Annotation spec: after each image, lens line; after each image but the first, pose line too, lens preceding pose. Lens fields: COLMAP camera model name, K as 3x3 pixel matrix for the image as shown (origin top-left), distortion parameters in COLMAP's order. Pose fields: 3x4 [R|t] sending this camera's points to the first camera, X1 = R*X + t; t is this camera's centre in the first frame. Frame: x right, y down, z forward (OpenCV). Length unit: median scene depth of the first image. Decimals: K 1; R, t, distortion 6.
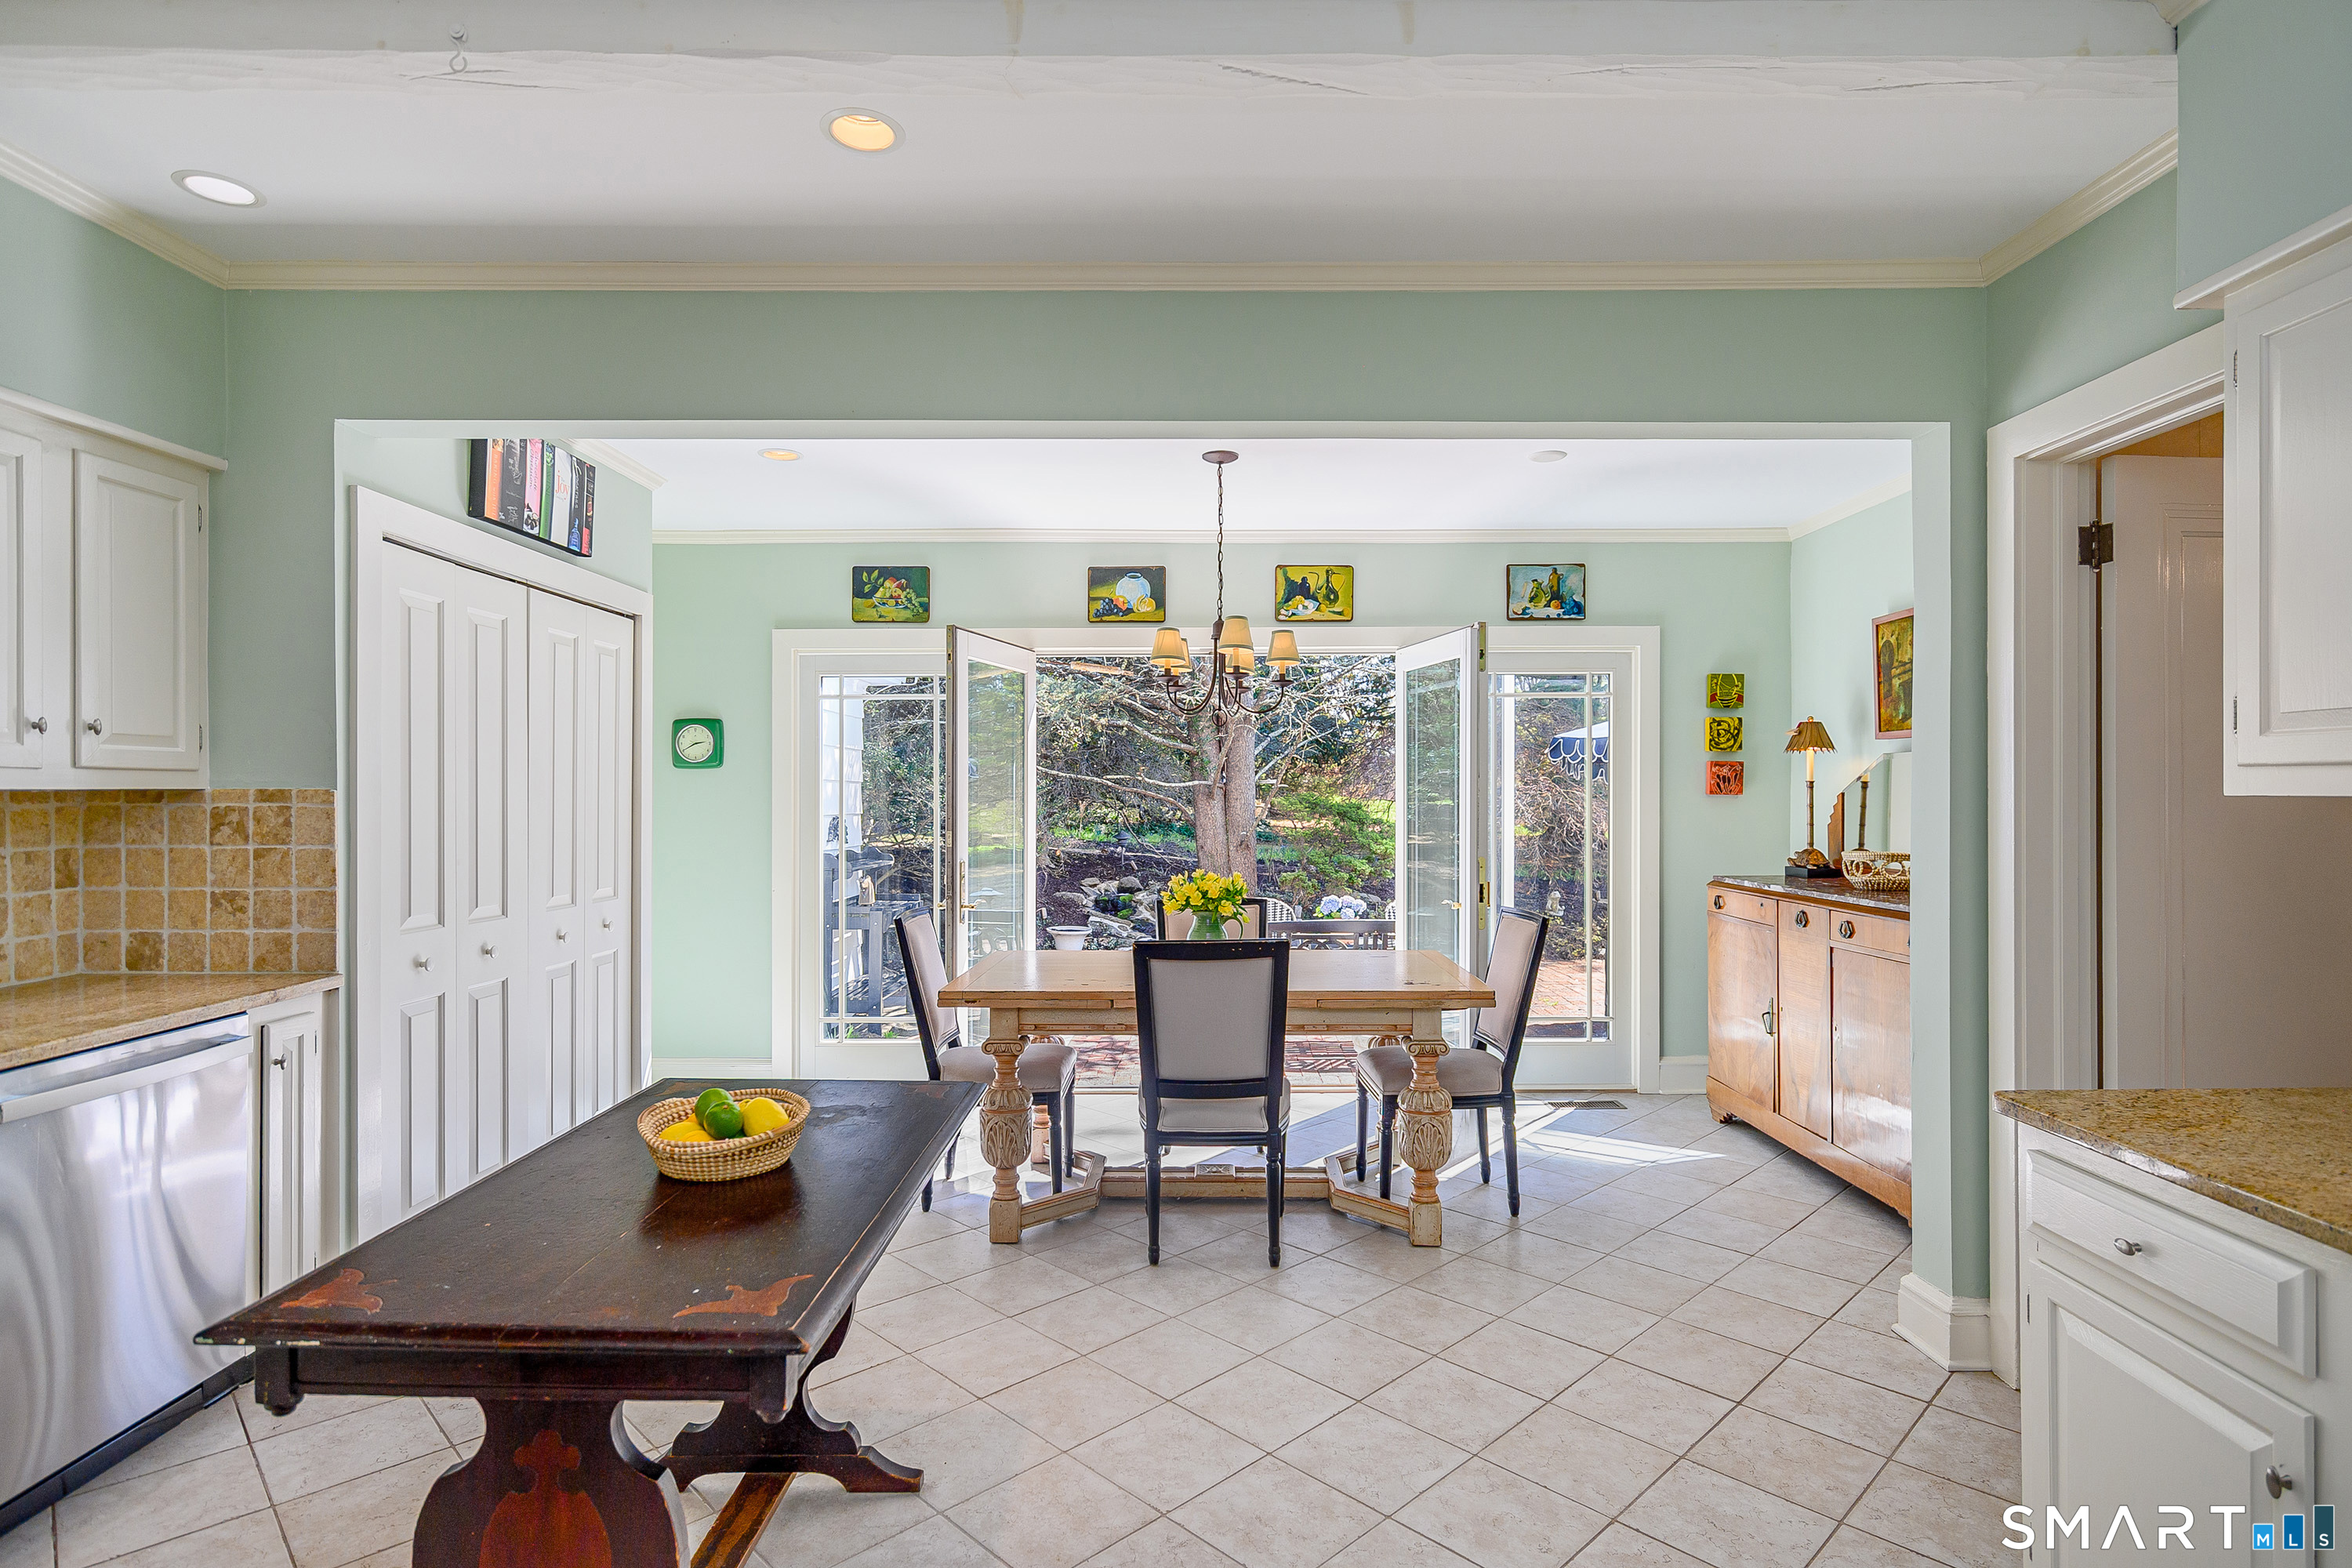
lens RADIAL K [[1194.9, 0, 1182.4], [0, 1194.9, 797.6], [0, 0, 1]] dist [-0.006130, 0.004821]
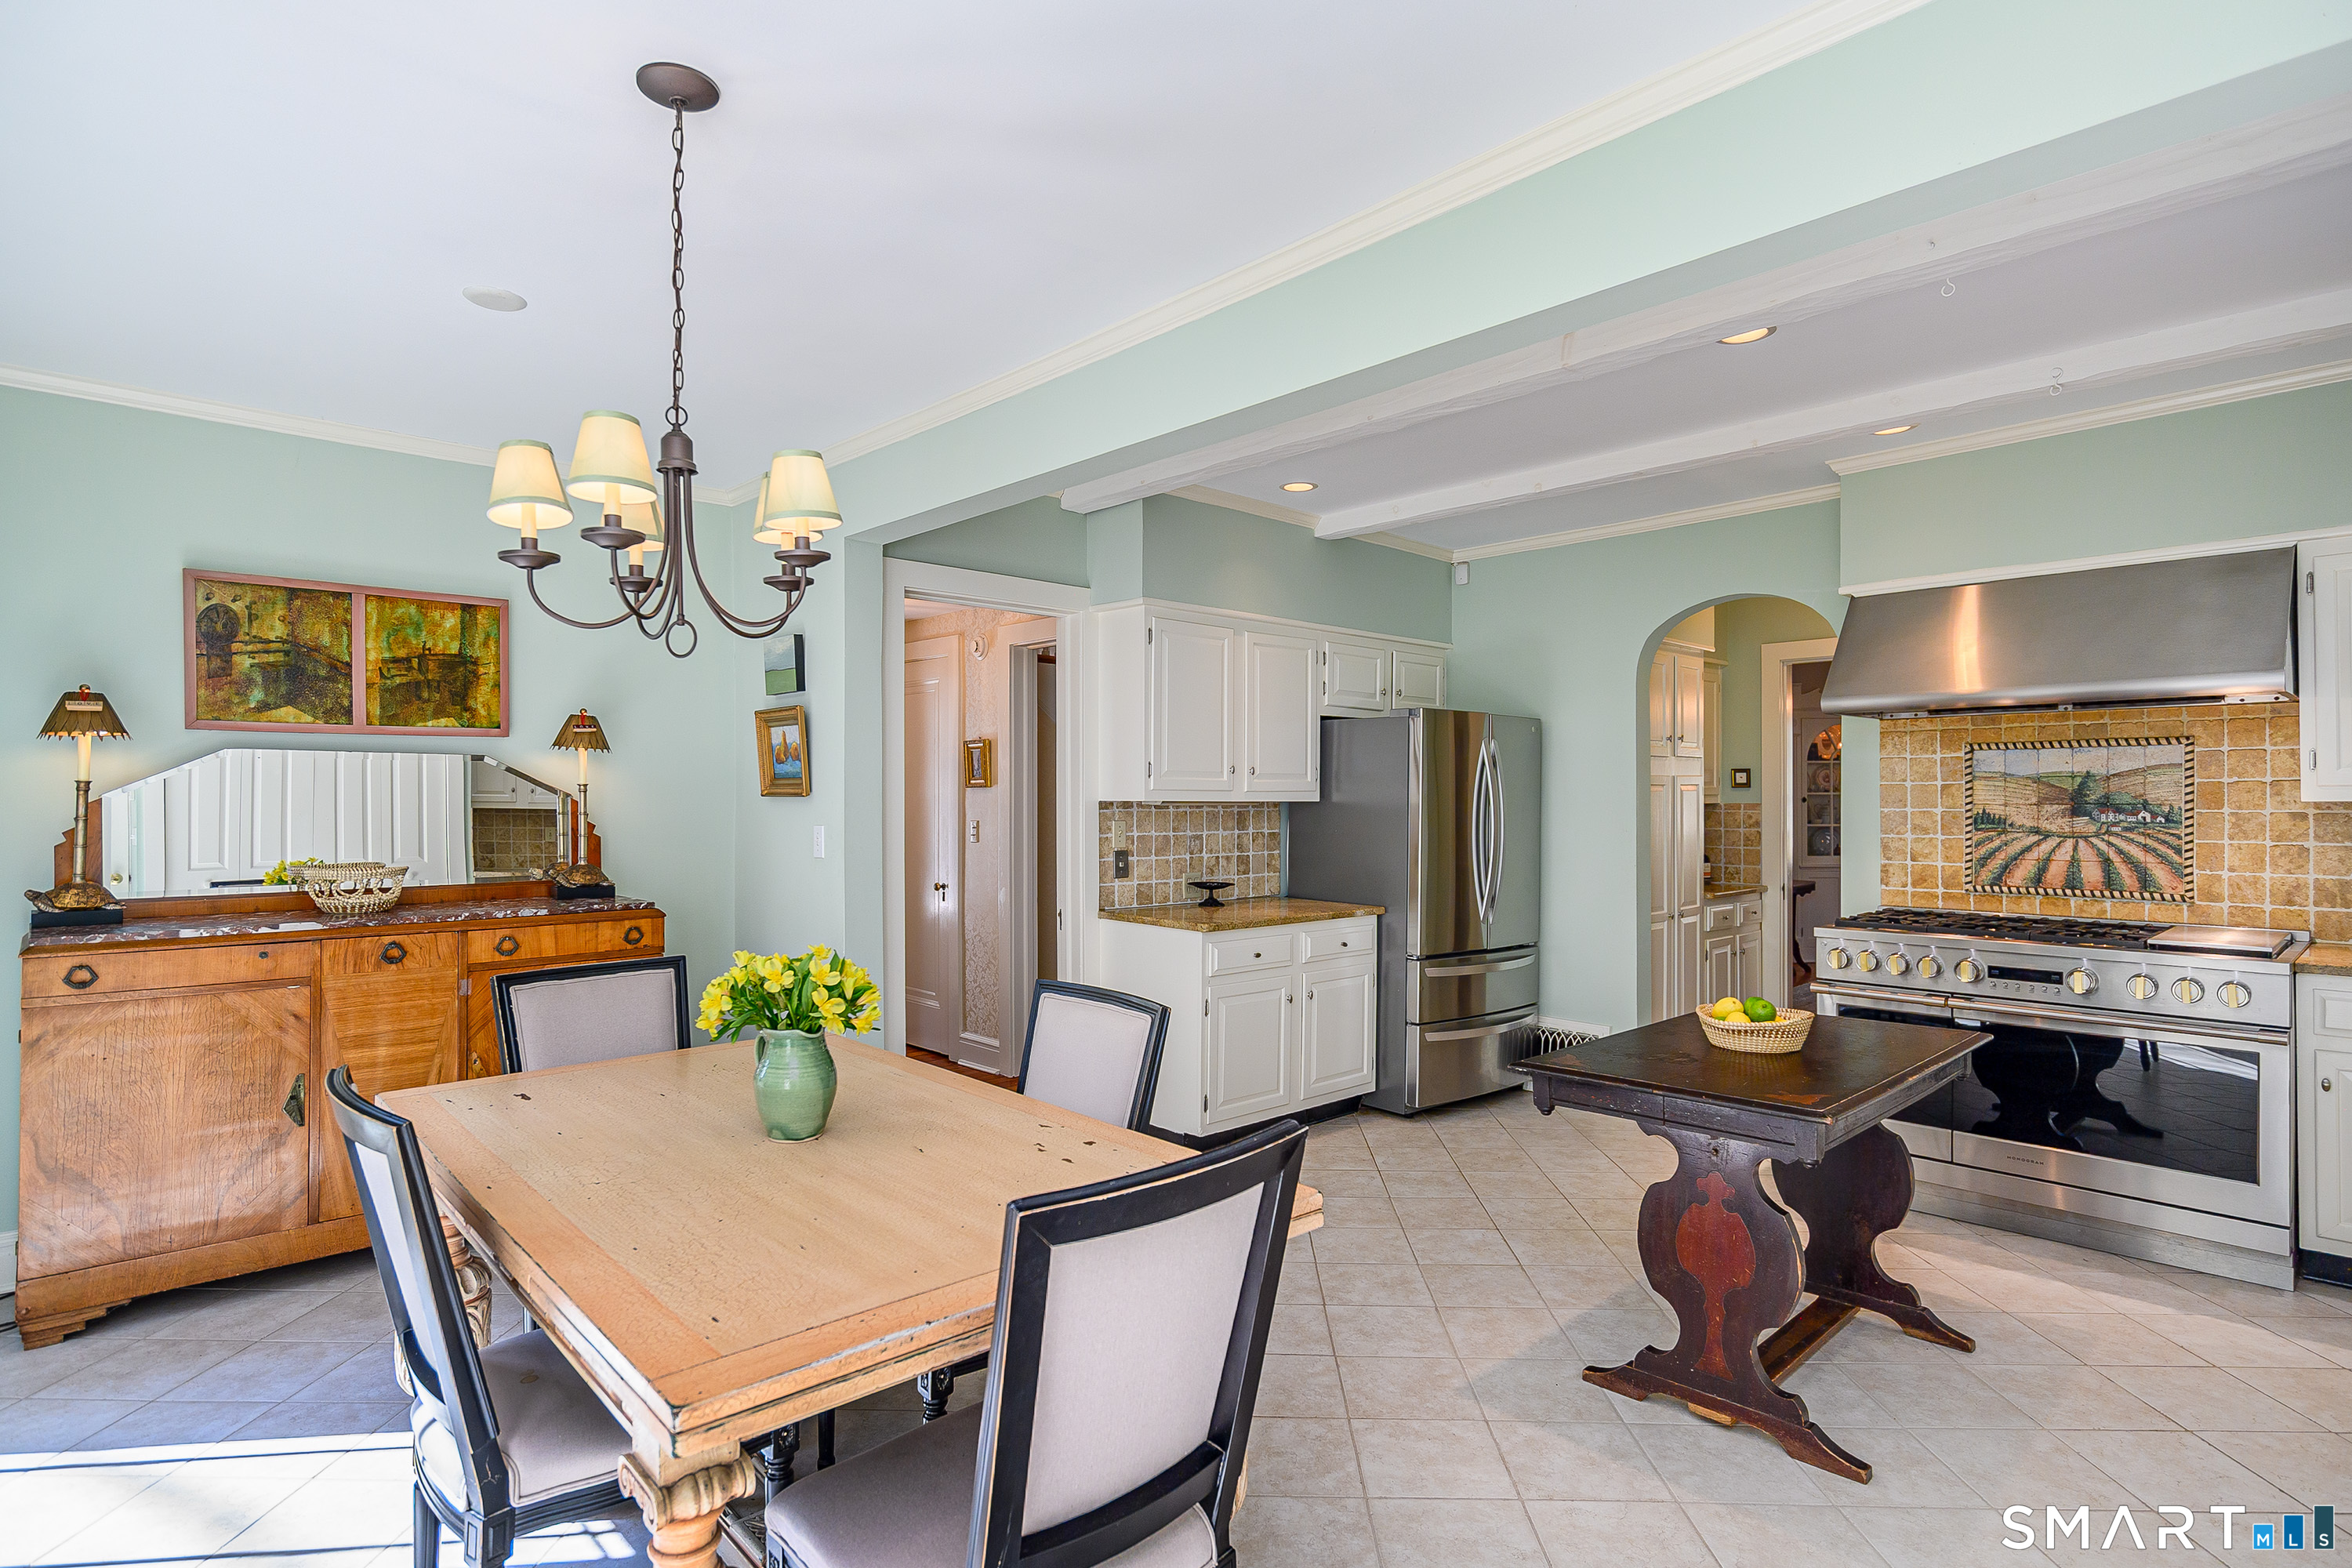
lens RADIAL K [[1194.9, 0, 1177.8], [0, 1194.9, 780.7], [0, 0, 1]] dist [-0.006130, 0.004821]
pose [[-0.697231, 0.011730, 0.716750, -0.654041], [0.002175, 0.999896, -0.014248, -0.004872], [-0.716843, -0.008375, -0.697184, 1.754669]]
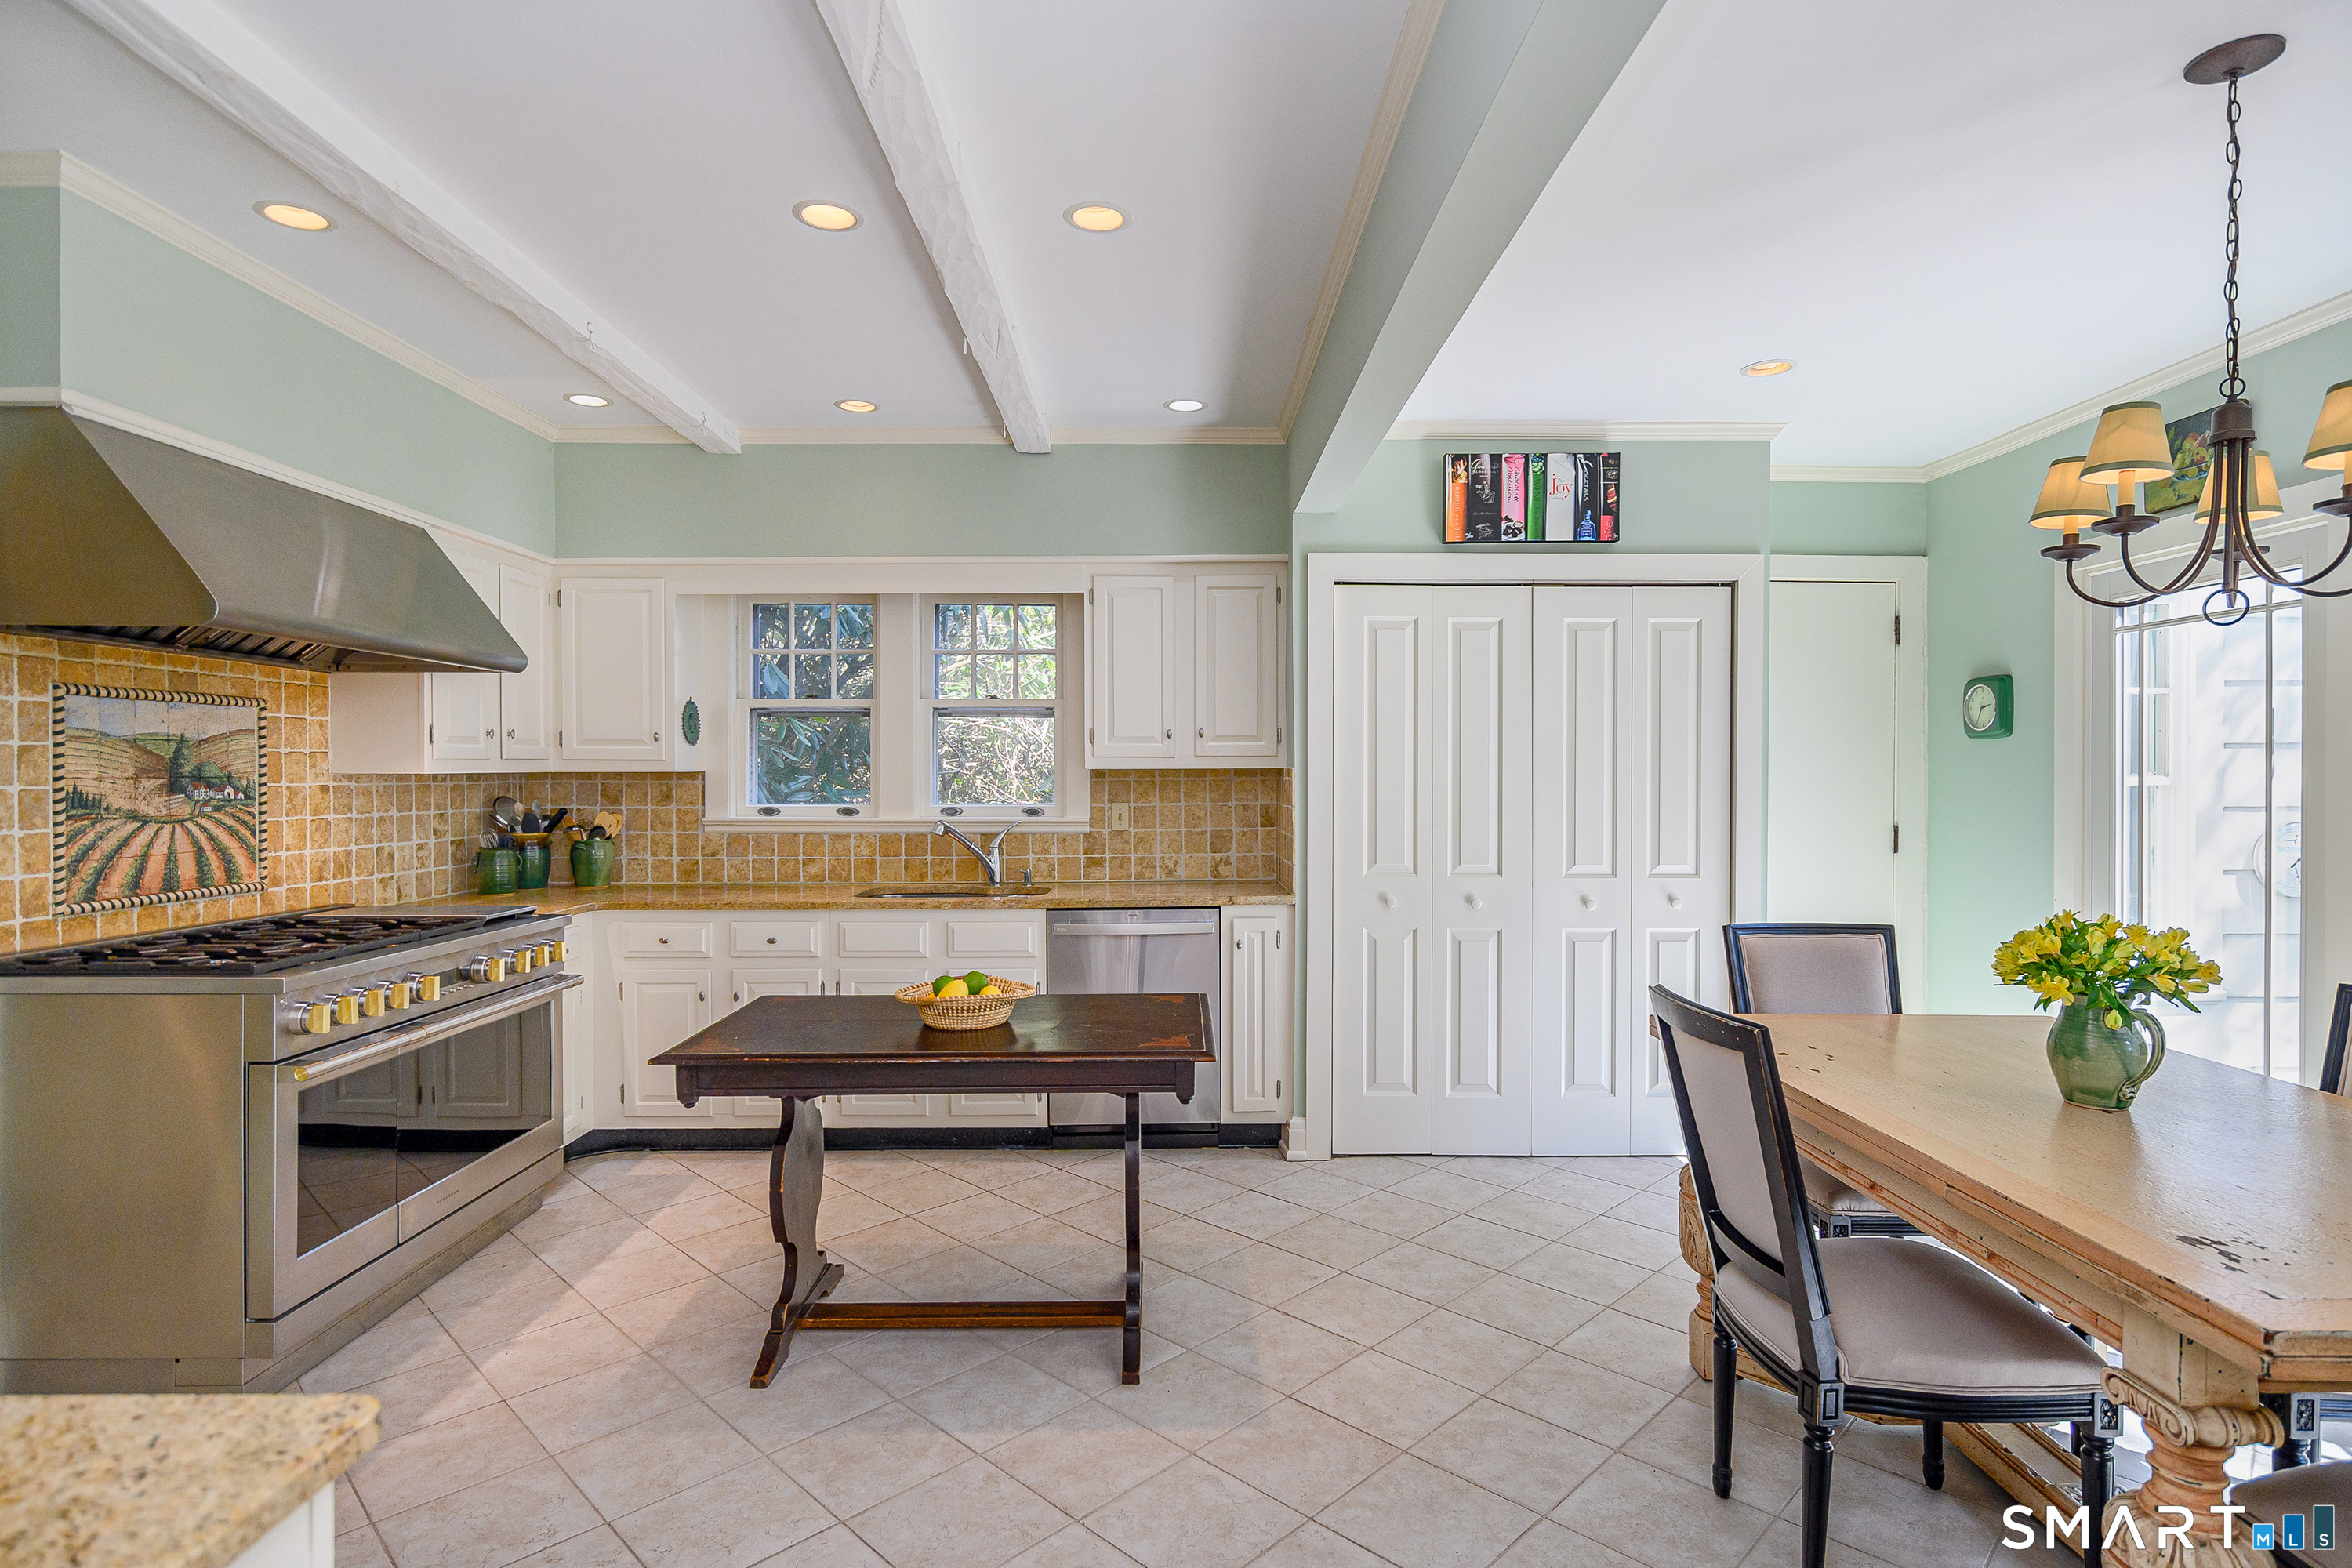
lens RADIAL K [[1194.9, 0, 1173.6], [0, 1194.9, 778.7], [0, 0, 1]] dist [-0.006130, 0.004821]
pose [[0.017429, 0.003468, -0.999842, 0.745677], [-0.001114, 0.999993, 0.003449, 0.001553], [0.999847, 0.001053, 0.017433, 0.839117]]
